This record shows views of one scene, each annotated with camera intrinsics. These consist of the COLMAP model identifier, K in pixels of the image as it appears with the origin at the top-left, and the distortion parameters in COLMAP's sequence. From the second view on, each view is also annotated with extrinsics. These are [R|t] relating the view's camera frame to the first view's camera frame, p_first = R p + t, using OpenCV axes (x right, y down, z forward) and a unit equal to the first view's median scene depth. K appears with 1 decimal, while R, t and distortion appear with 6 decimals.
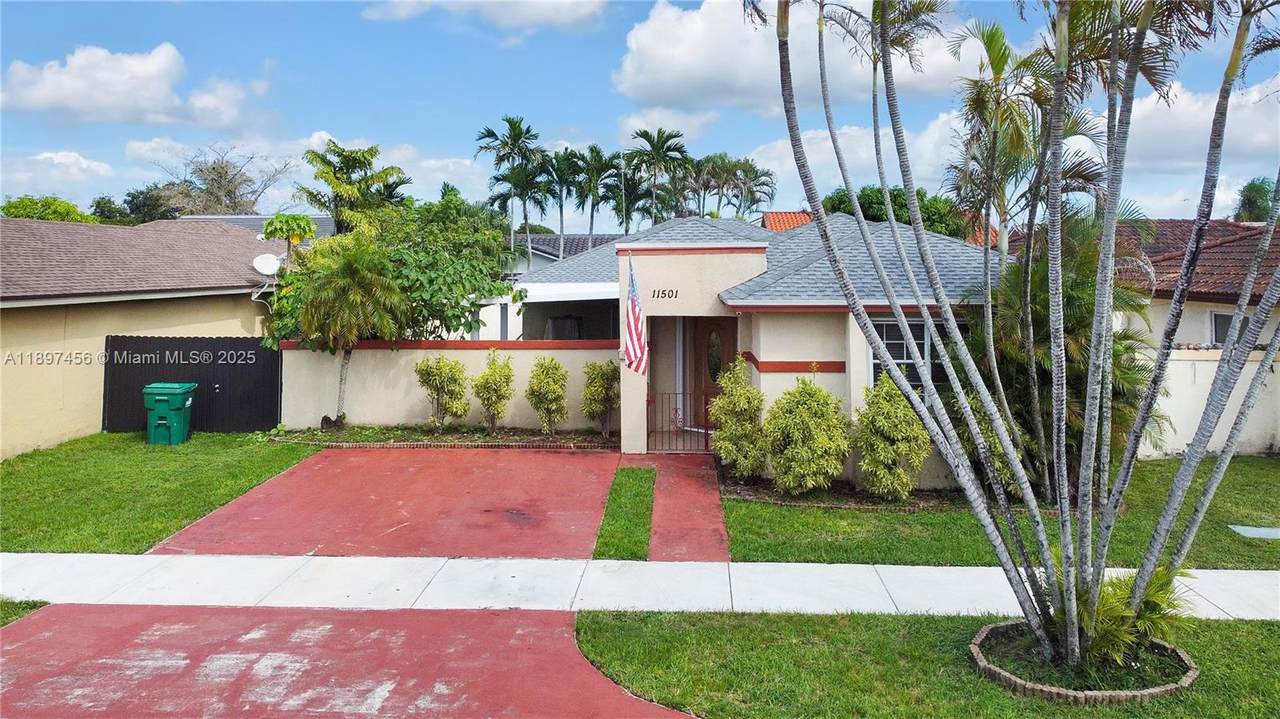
lens RADIAL K [[962.0, 0, 640.0], [0, 962.0, 359.5], [0, 0, 1]] dist [0.004034, 0.001726]
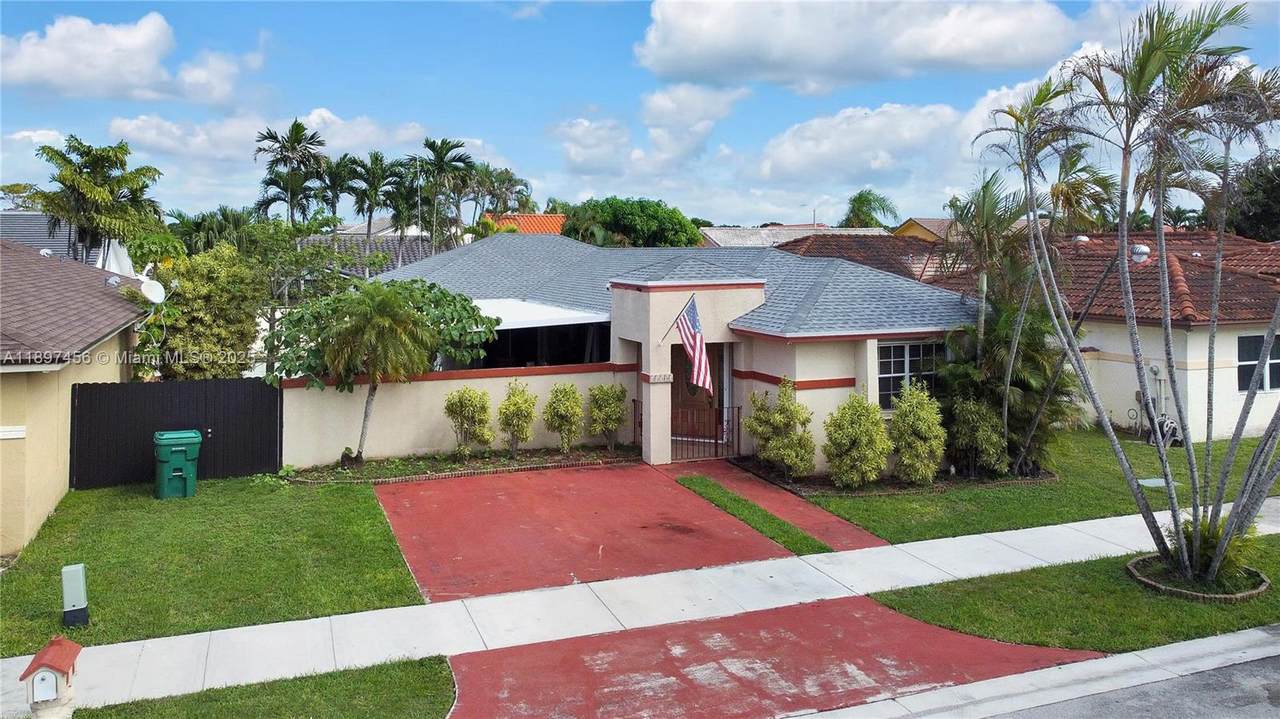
lens RADIAL K [[962.0, 0, 640.0], [0, 962.0, 359.5], [0, 0, 1]] dist [0.004034, 0.001726]
pose [[0.916952, -0.042762, 0.396700, -0.440450], [0.037008, 0.999069, 0.022152, -0.048606], [-0.397278, -0.005631, 0.917681, -0.031862]]
